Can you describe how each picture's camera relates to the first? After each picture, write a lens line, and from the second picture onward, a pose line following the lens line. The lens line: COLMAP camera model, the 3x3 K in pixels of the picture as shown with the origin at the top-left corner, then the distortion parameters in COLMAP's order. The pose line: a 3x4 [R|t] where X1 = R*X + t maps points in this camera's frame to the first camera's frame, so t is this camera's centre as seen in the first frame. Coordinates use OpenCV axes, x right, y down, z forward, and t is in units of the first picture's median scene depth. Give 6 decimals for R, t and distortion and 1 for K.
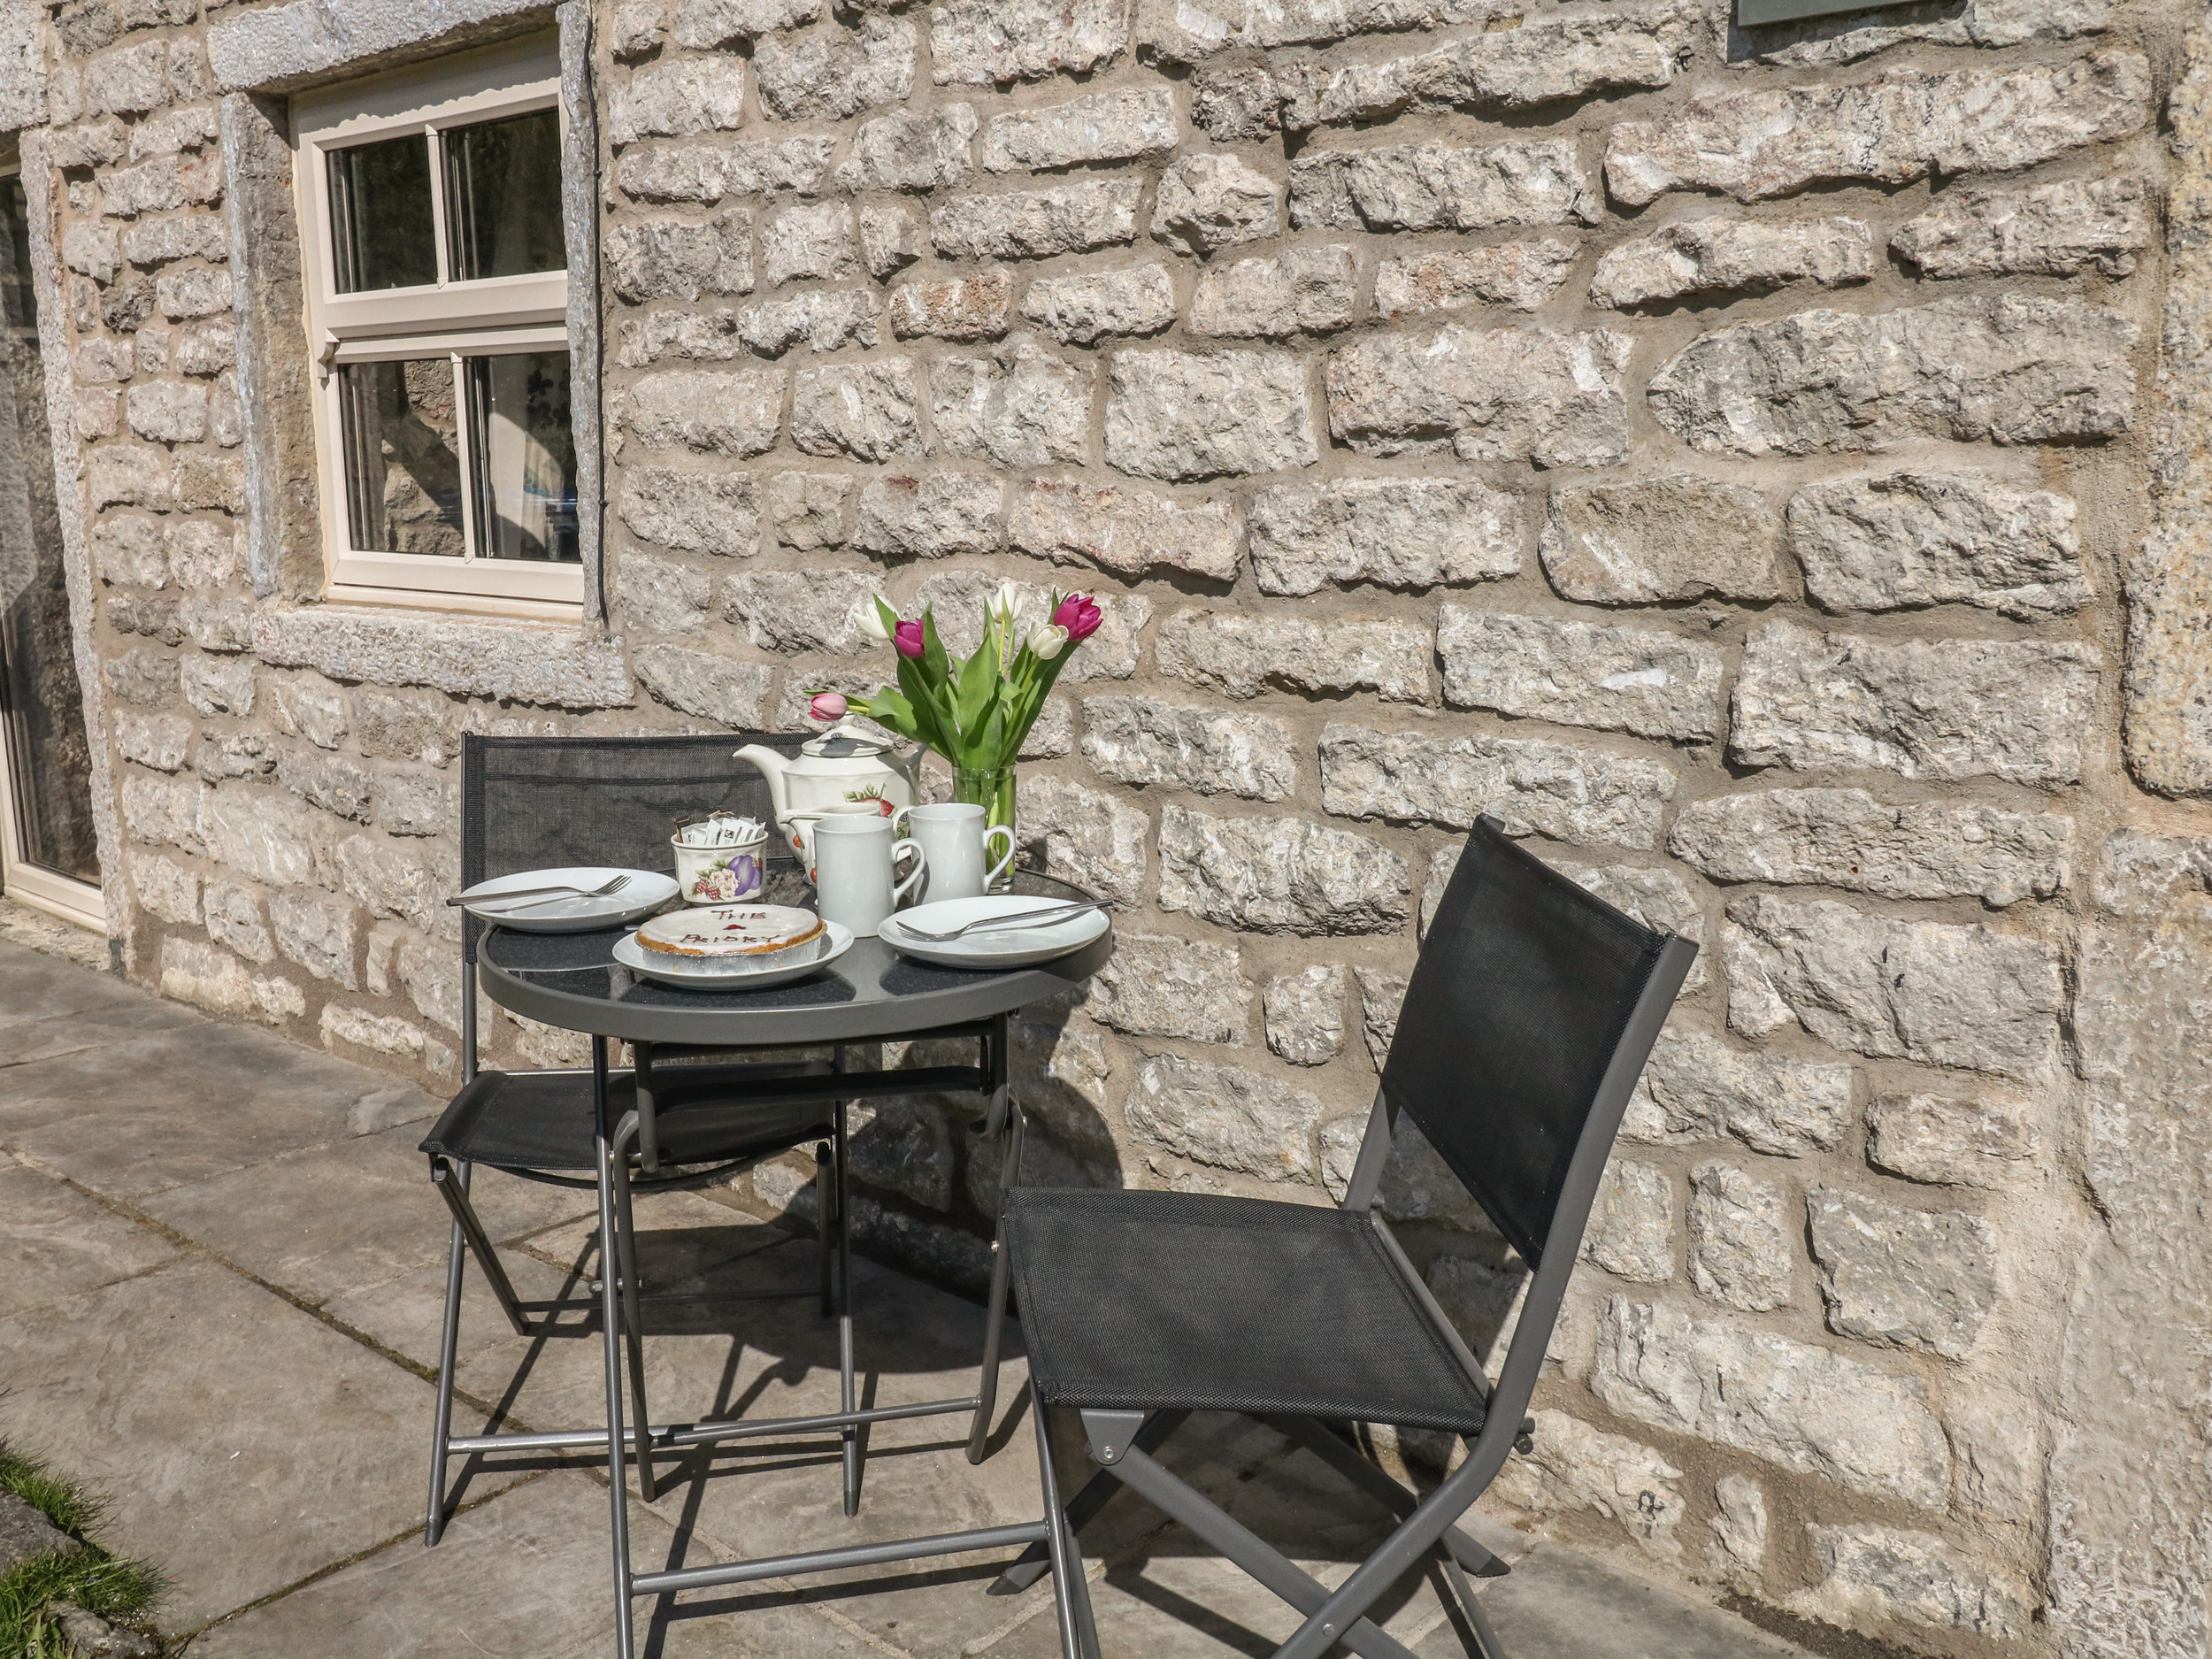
lens RADIAL K [[1957.6, 0, 1106.0], [0, 1957.6, 829.5], [0, 0, 1]] dist [0.006586, 0.006186]
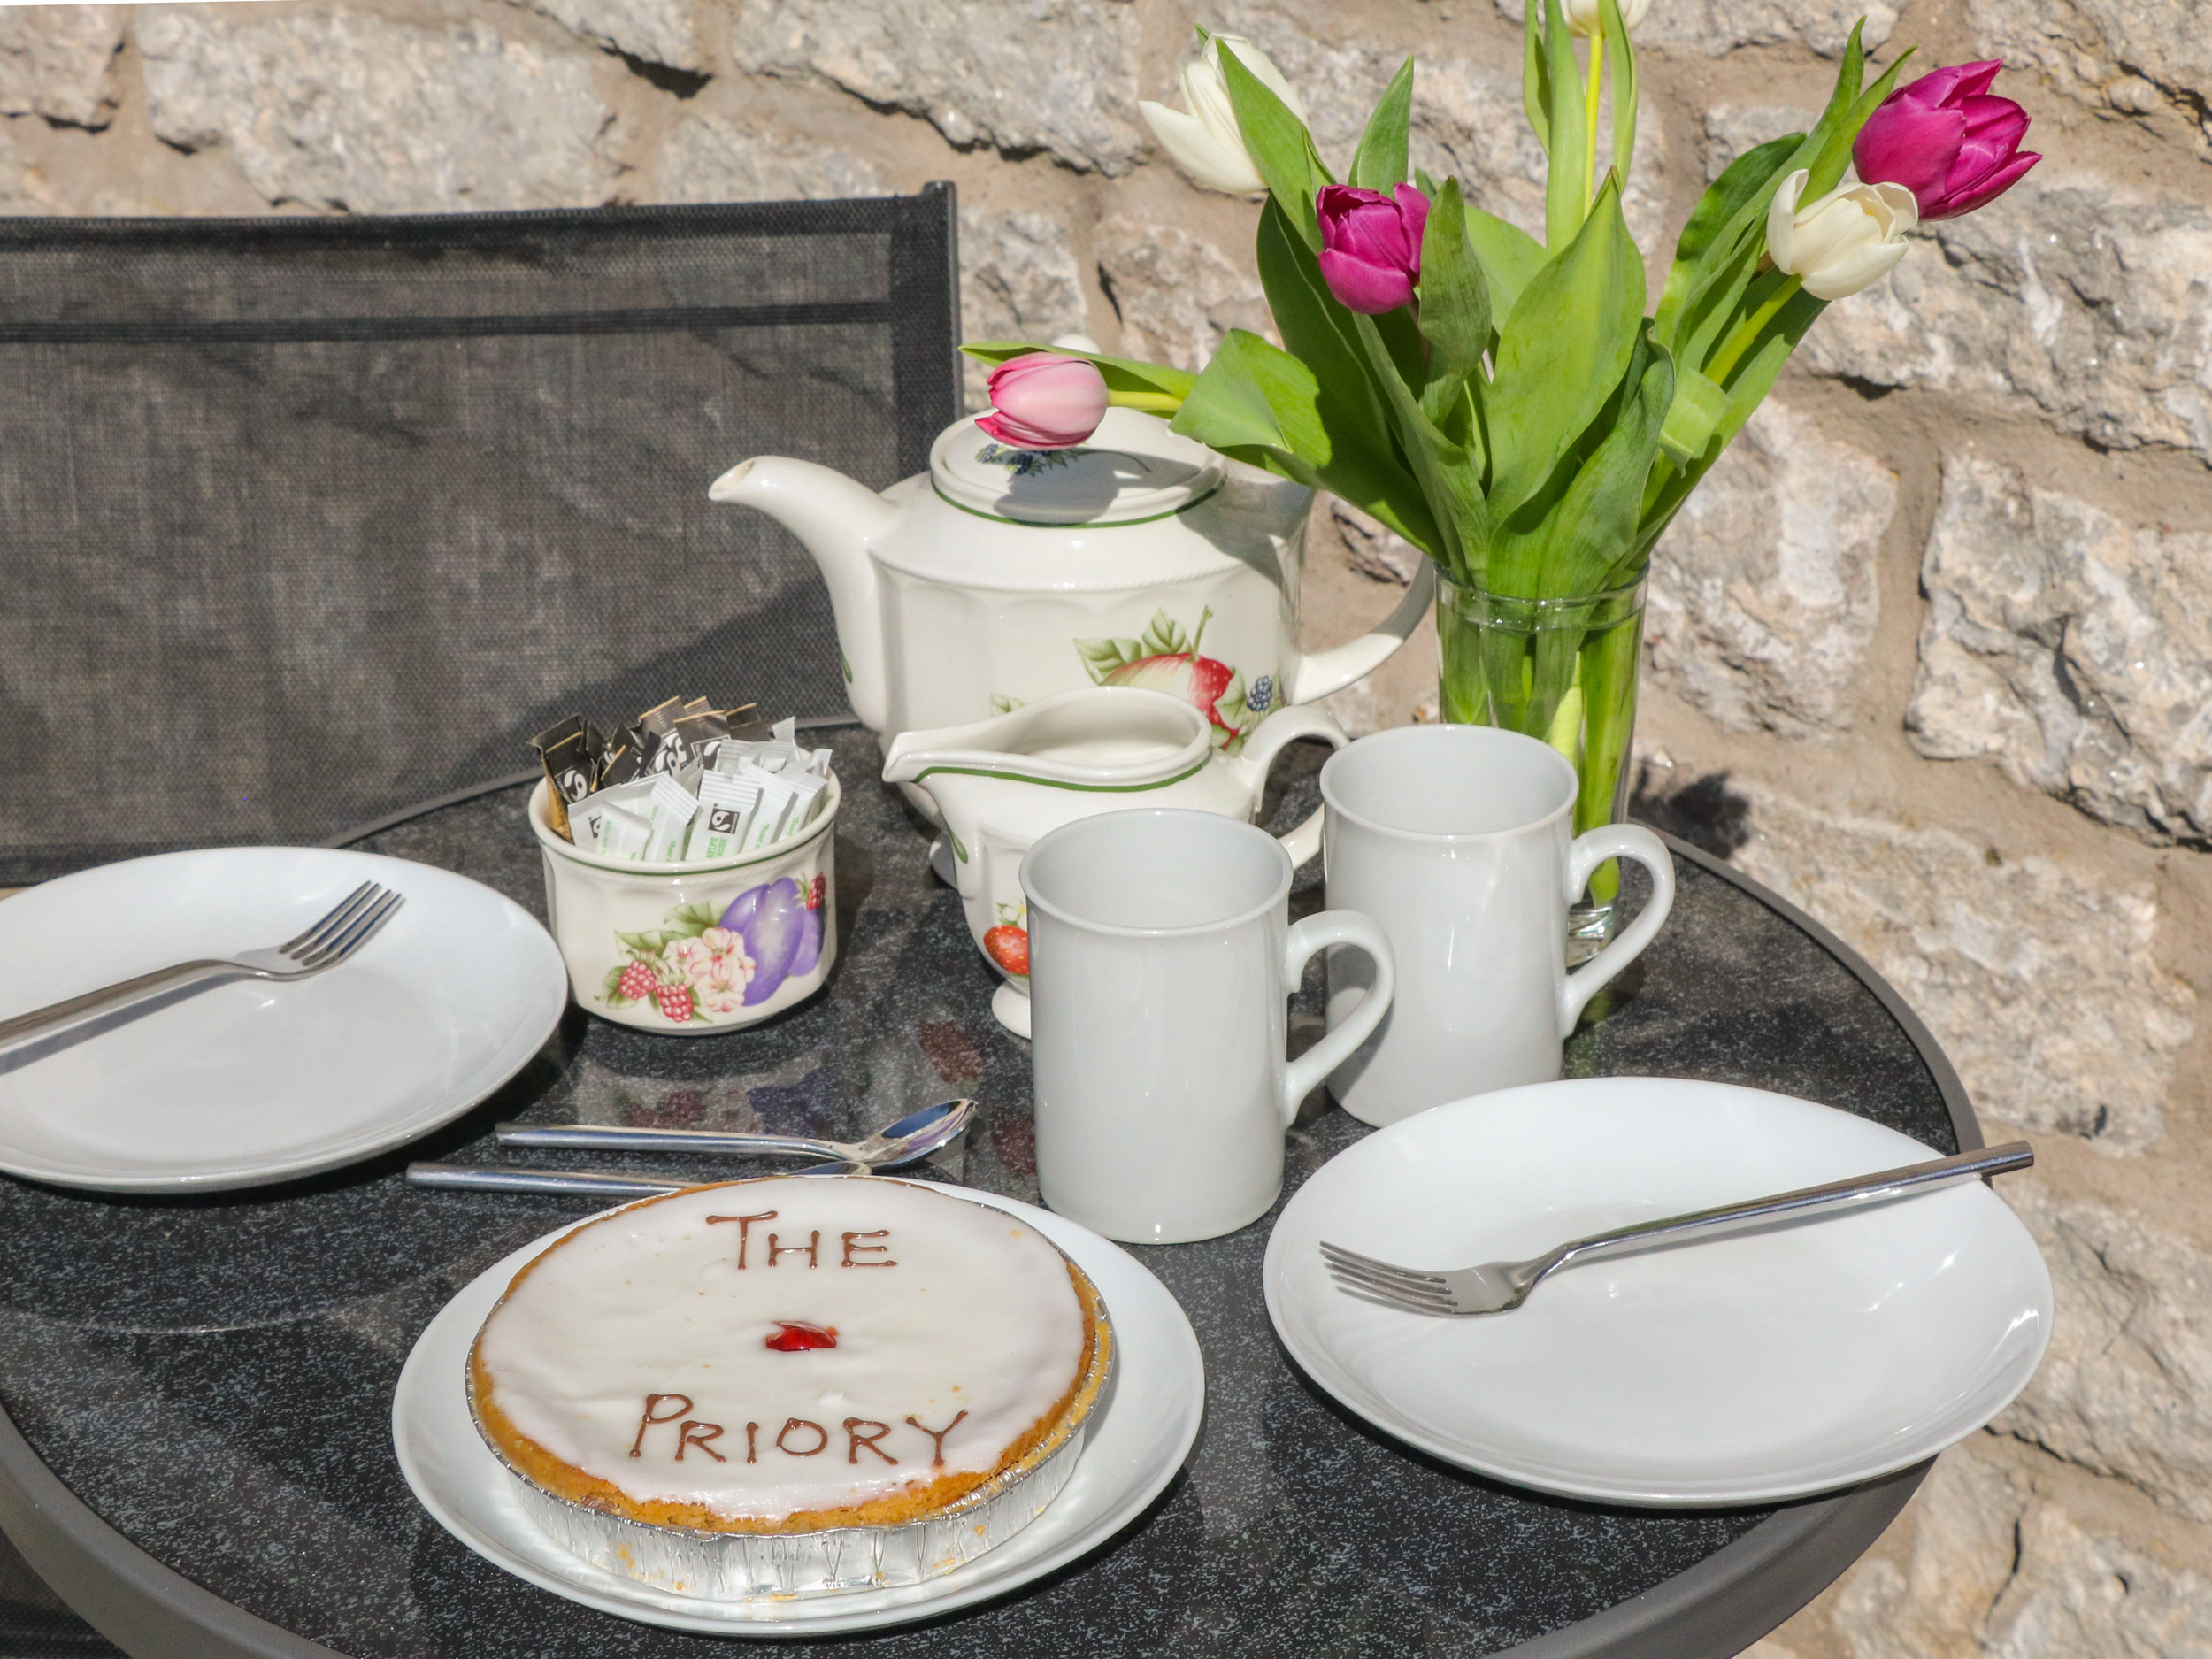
lens RADIAL K [[3899.2, 0, 1106.0], [0, 3899.2, 829.5], [0, 0, 1]] dist [0.065681, 0.113542]
pose [[0.999603, 0.016185, -0.023075, -0.099623], [-0.008866, 0.957685, 0.287681, -0.144722], [0.026755, -0.287362, 0.957448, 0.350875]]
